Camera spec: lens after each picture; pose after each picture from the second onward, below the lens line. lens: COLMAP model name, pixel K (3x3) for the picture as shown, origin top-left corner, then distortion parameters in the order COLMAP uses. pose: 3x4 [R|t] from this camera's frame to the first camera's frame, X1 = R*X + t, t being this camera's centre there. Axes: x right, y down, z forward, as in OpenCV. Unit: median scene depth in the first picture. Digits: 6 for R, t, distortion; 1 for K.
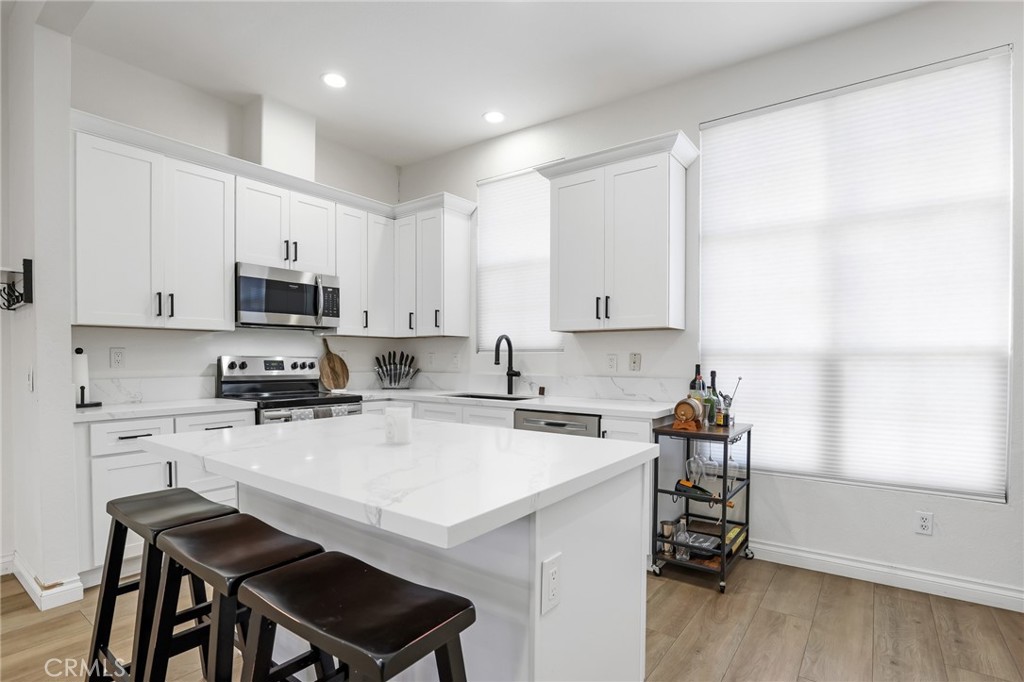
lens RADIAL K [[488.6, 0, 522.5], [0, 488.6, 367.0], [0, 0, 1]] dist [-0.028948, 0.005326]
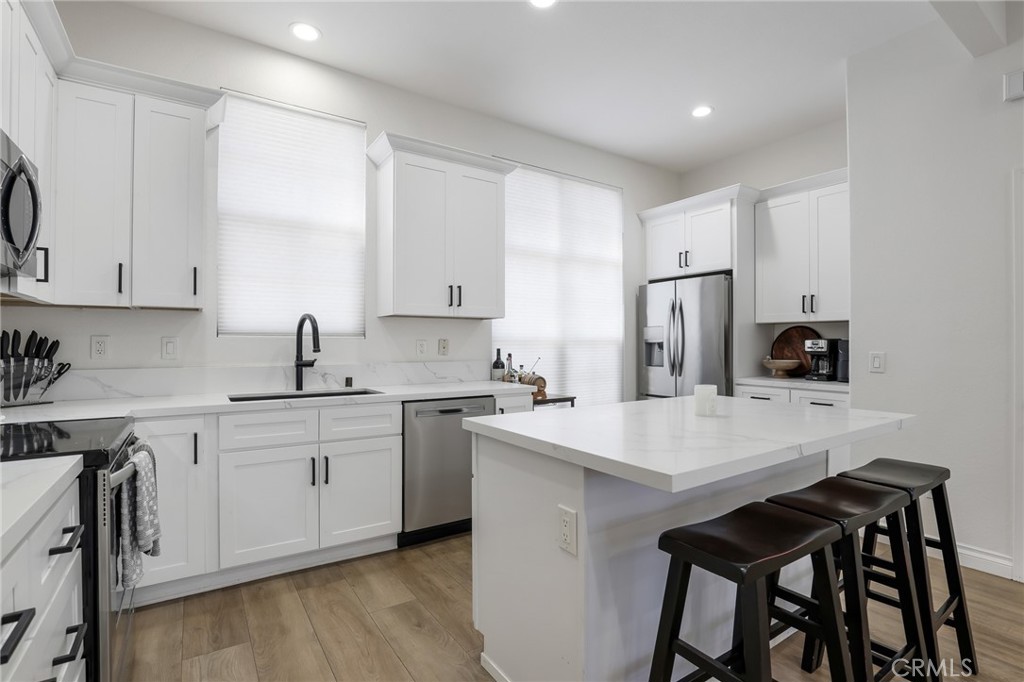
lens RADIAL K [[488.6, 0, 517.1], [0, 488.6, 339.3], [0, 0, 1]] dist [-0.028948, 0.005326]
pose [[0.347416, 0.006766, 0.937687, -0.653890], [0.018902, 0.999720, -0.014216, -0.008397], [-0.937521, 0.022663, 0.347191, 0.425815]]
